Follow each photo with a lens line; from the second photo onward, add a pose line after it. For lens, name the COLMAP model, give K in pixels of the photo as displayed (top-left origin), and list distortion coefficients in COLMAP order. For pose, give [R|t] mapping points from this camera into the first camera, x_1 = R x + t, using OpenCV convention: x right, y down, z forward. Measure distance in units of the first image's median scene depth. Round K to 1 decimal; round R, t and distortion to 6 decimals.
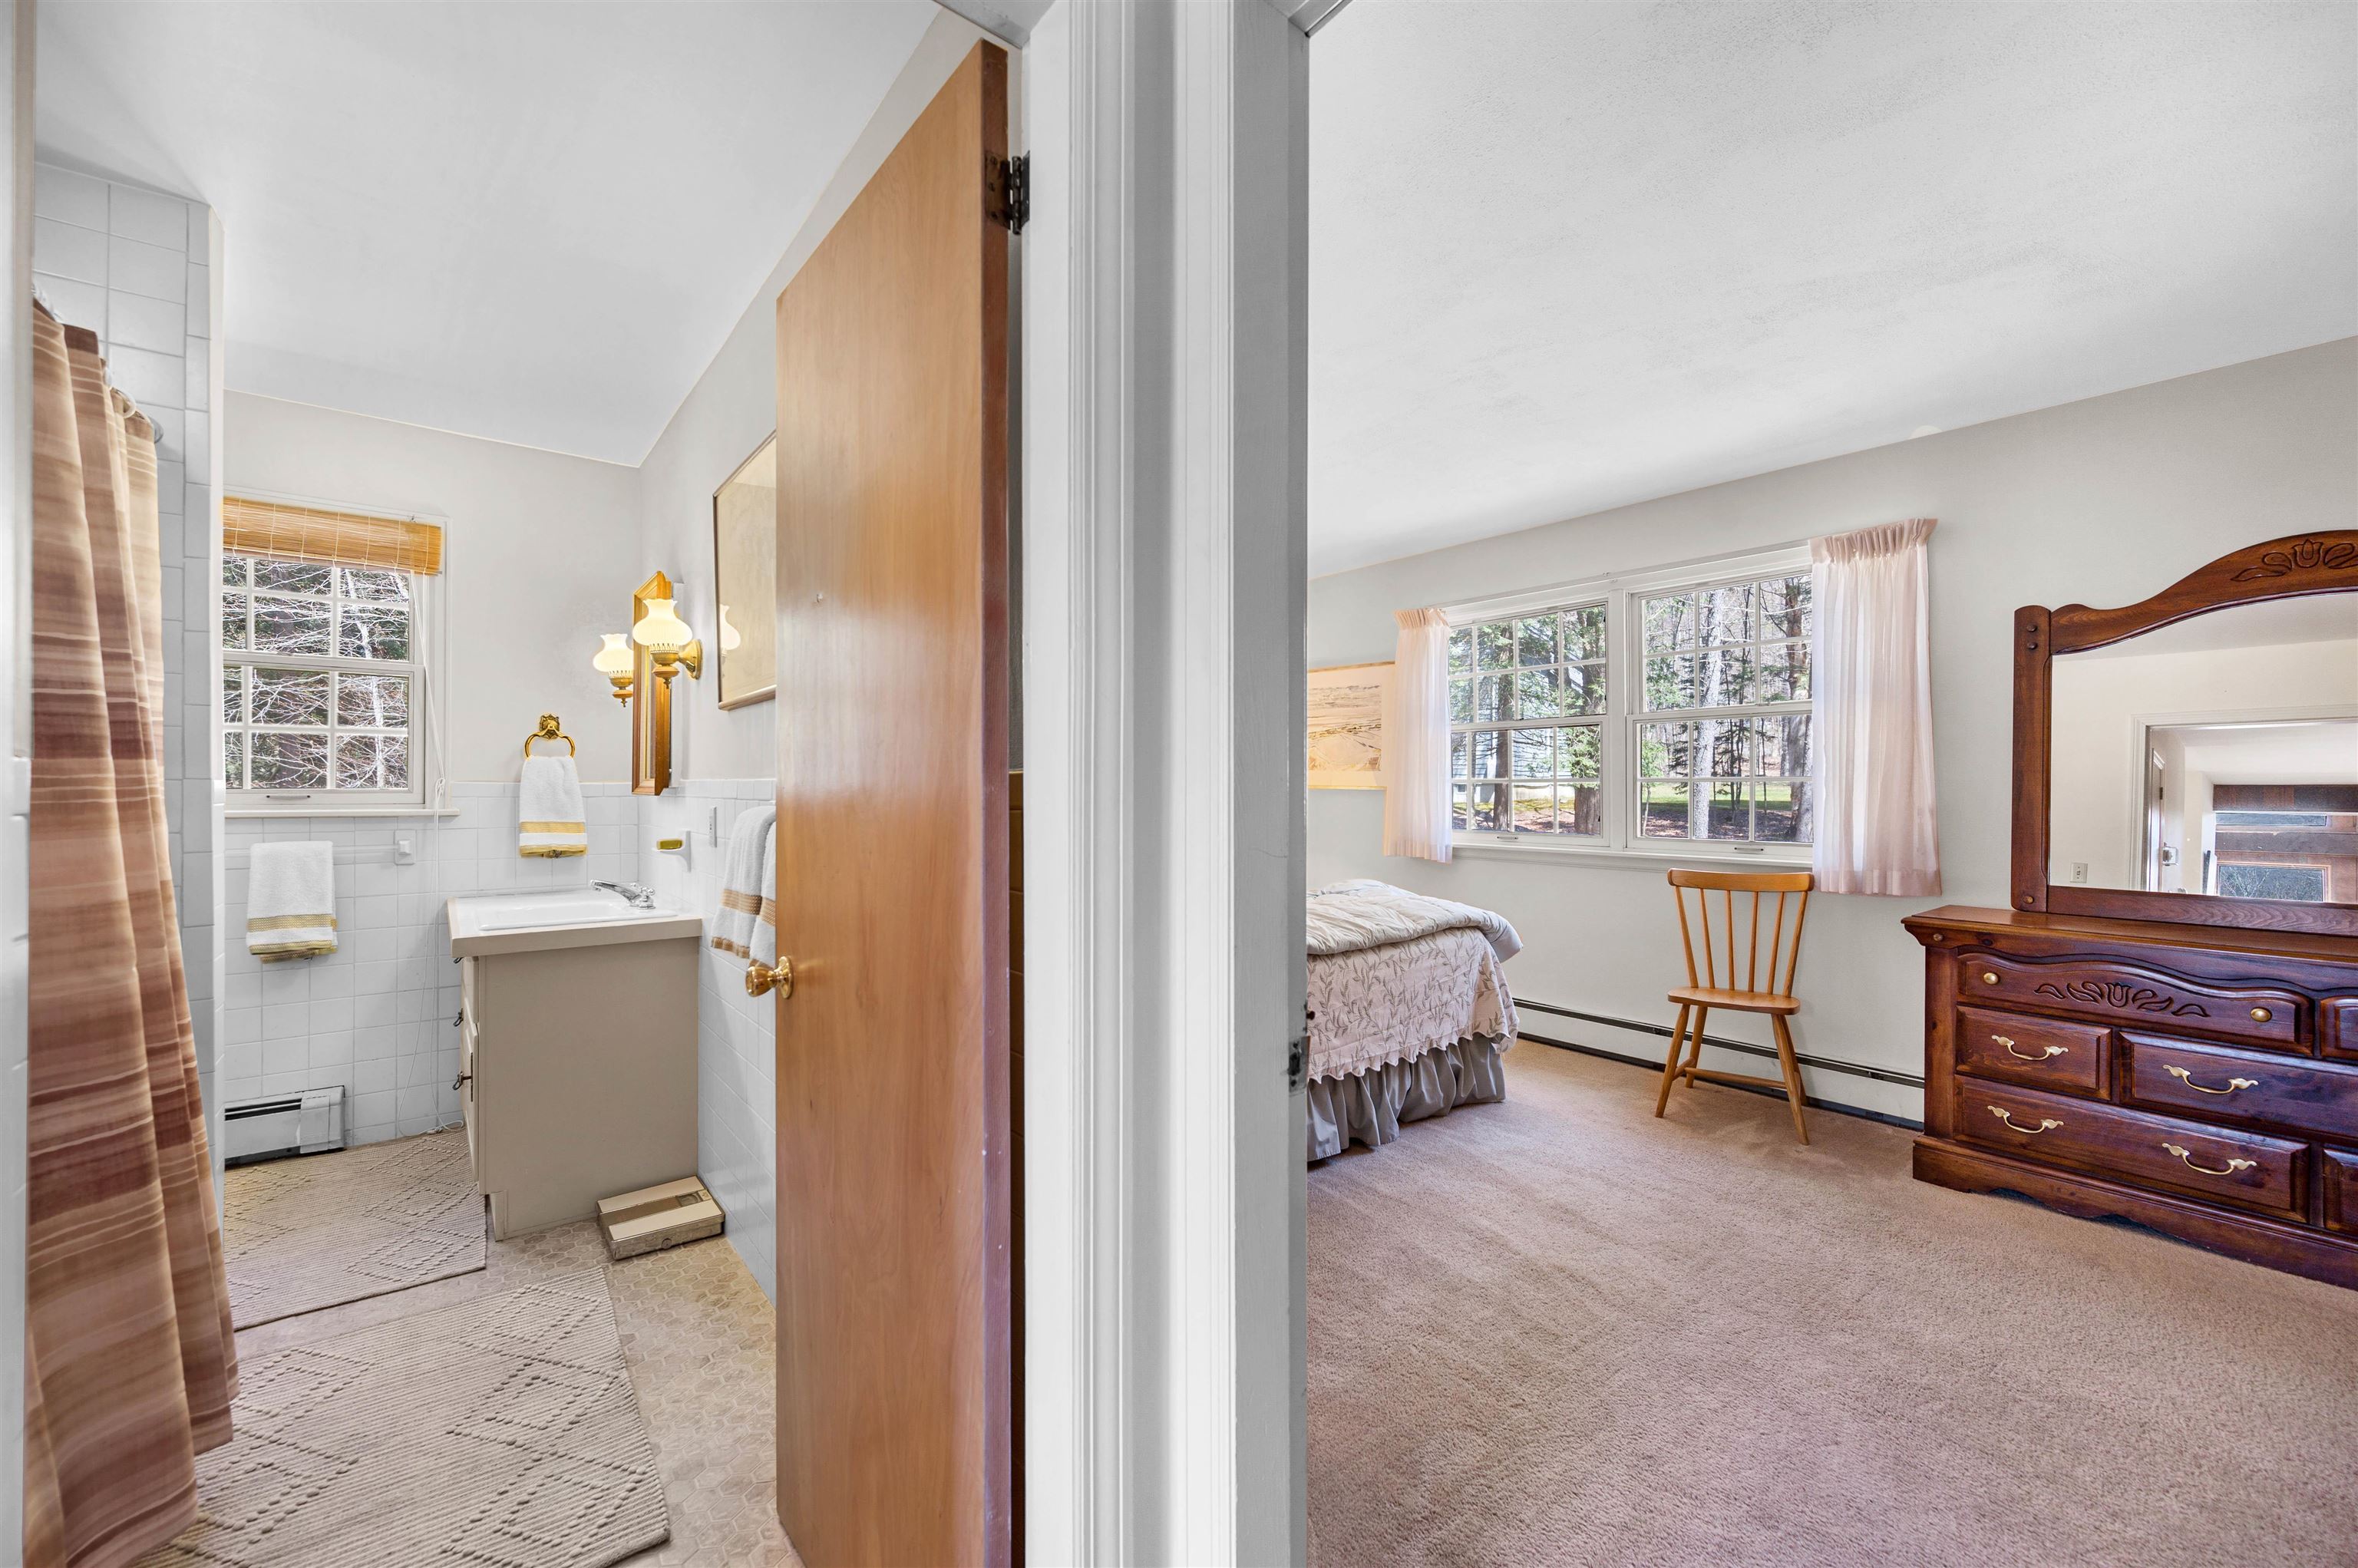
lens RADIAL K [[945.7, 0, 1178.8], [0, 945.7, 787.0], [0, 0, 1]] dist [-0.002760, 0.000399]
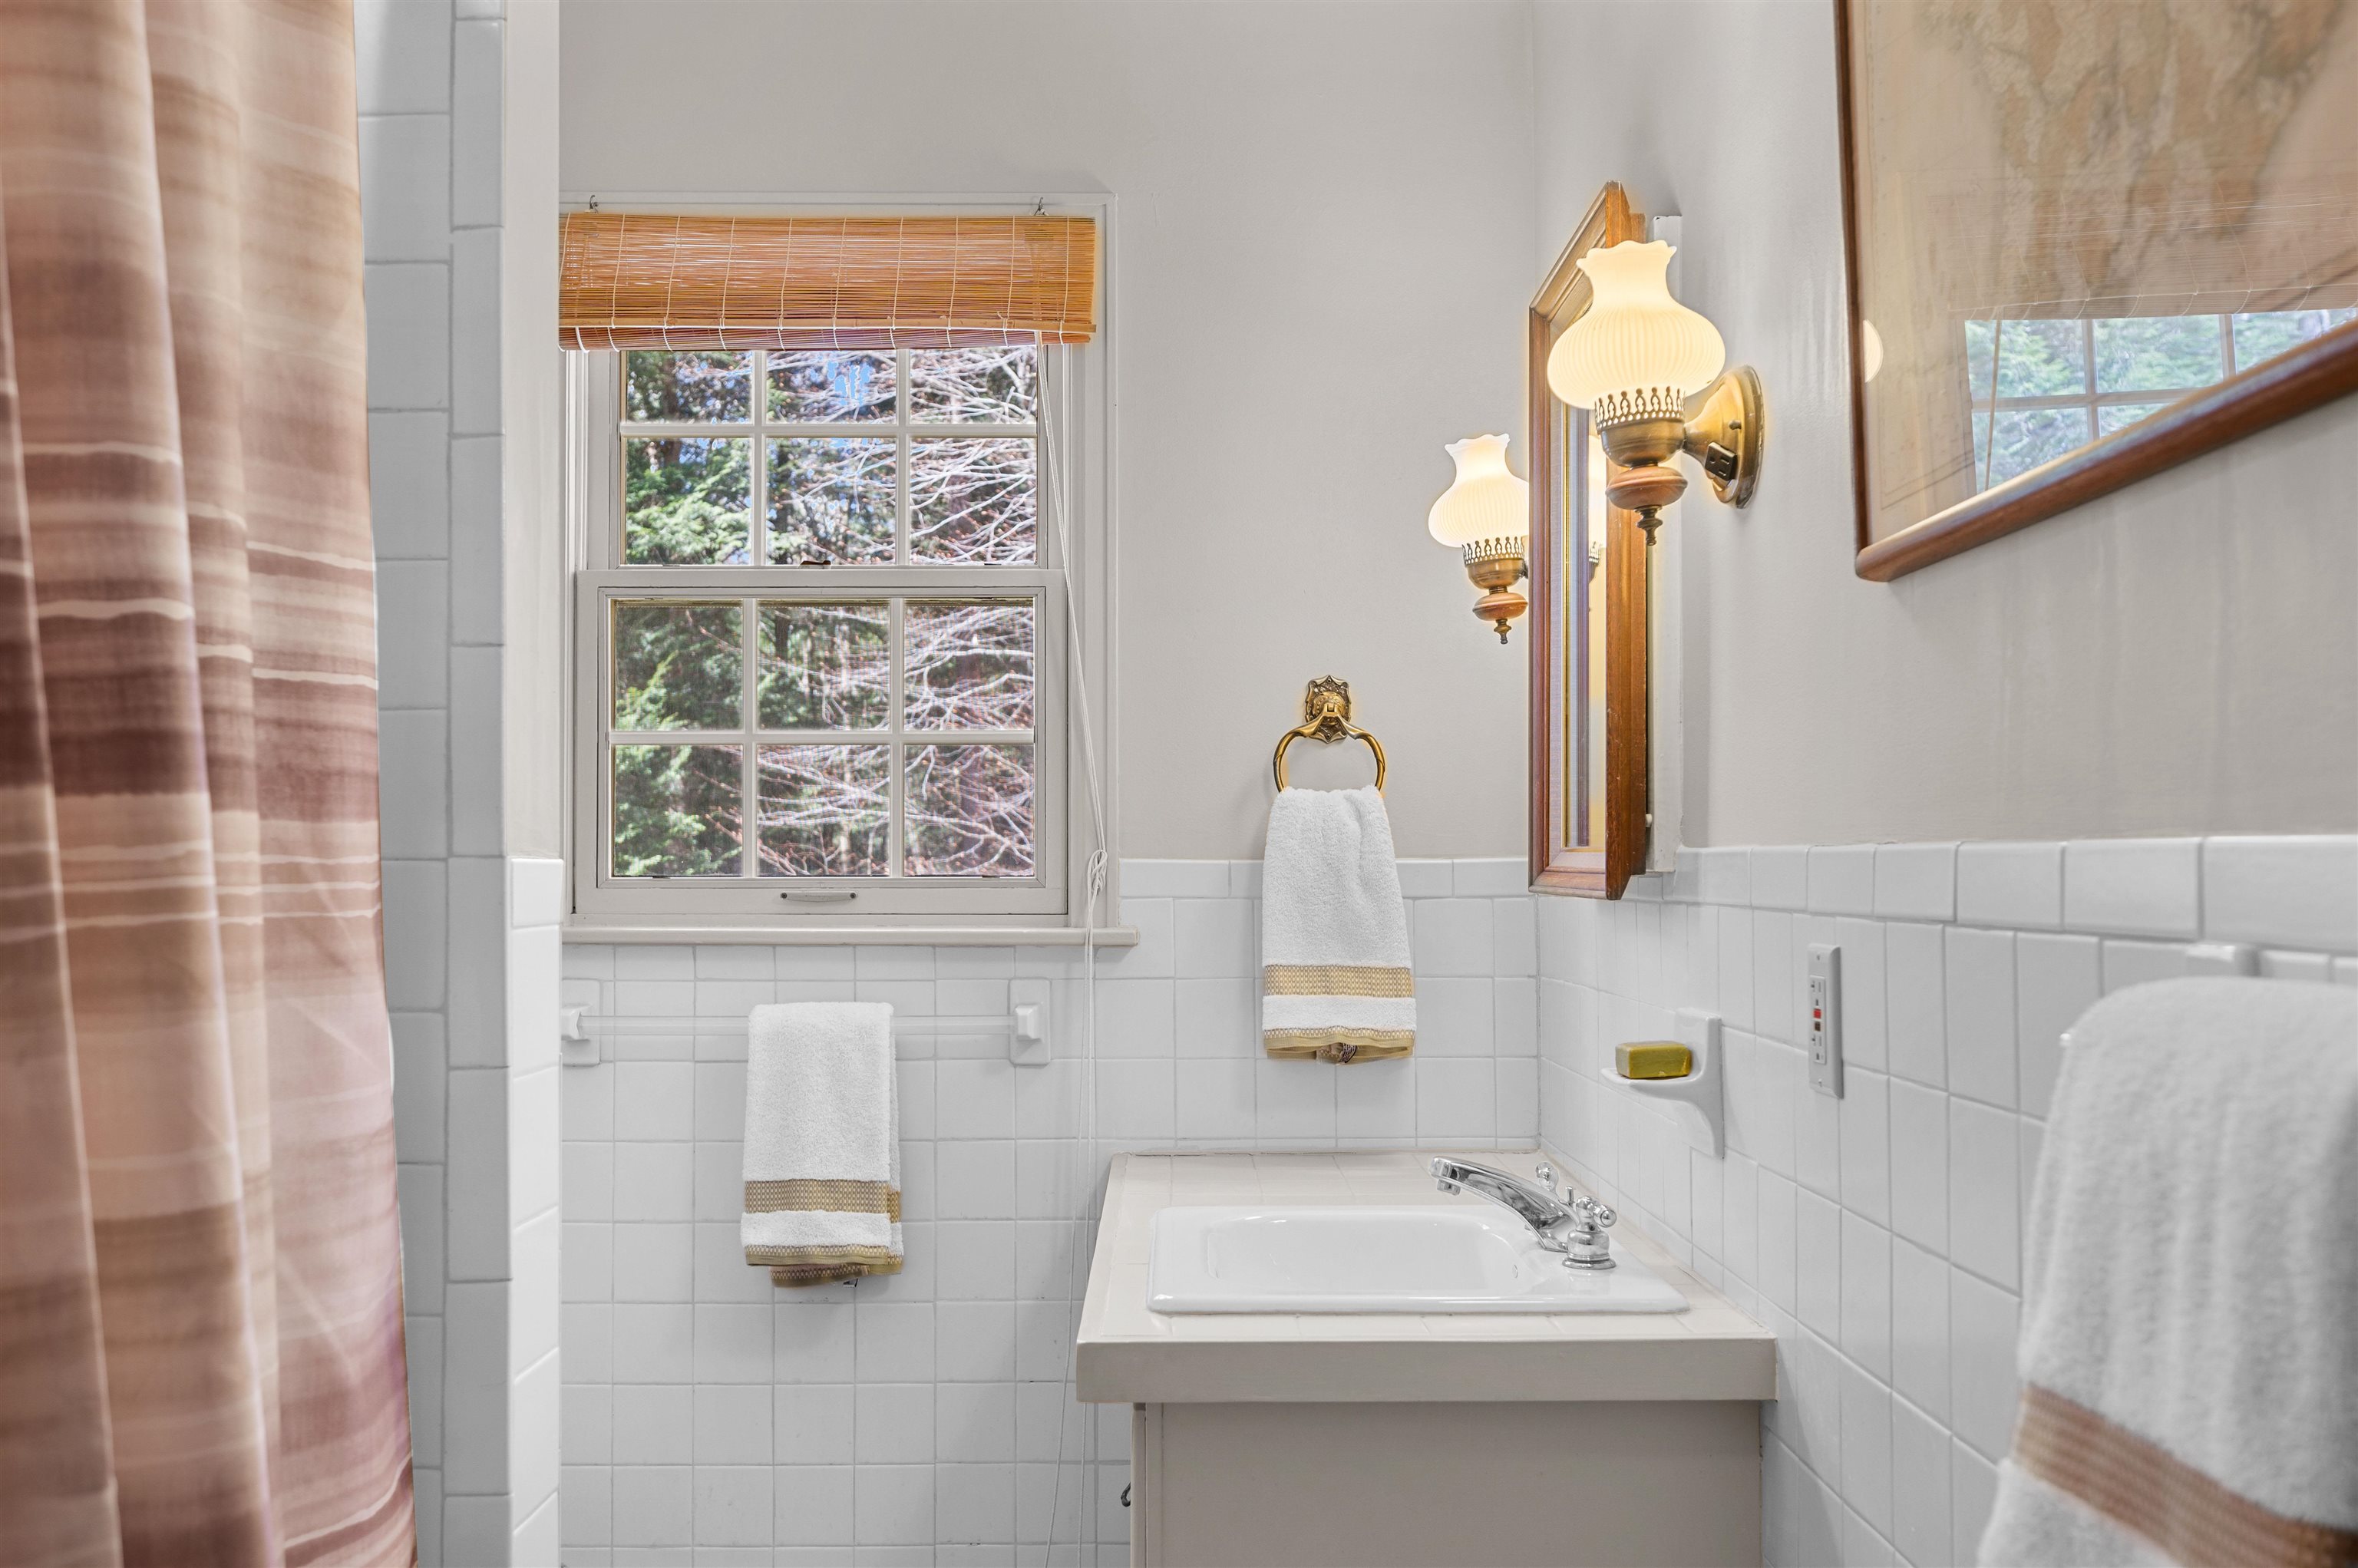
lens RADIAL K [[2158.9, 0, 1178.2], [0, 2158.9, 790.9], [0, 0, 1]] dist [0.000051, 0.000959]
pose [[0.788606, -0.024972, -0.614391, -0.215755], [0.004478, 0.999382, -0.034872, -0.002520], [0.614882, 0.024749, 0.788230, 0.332956]]
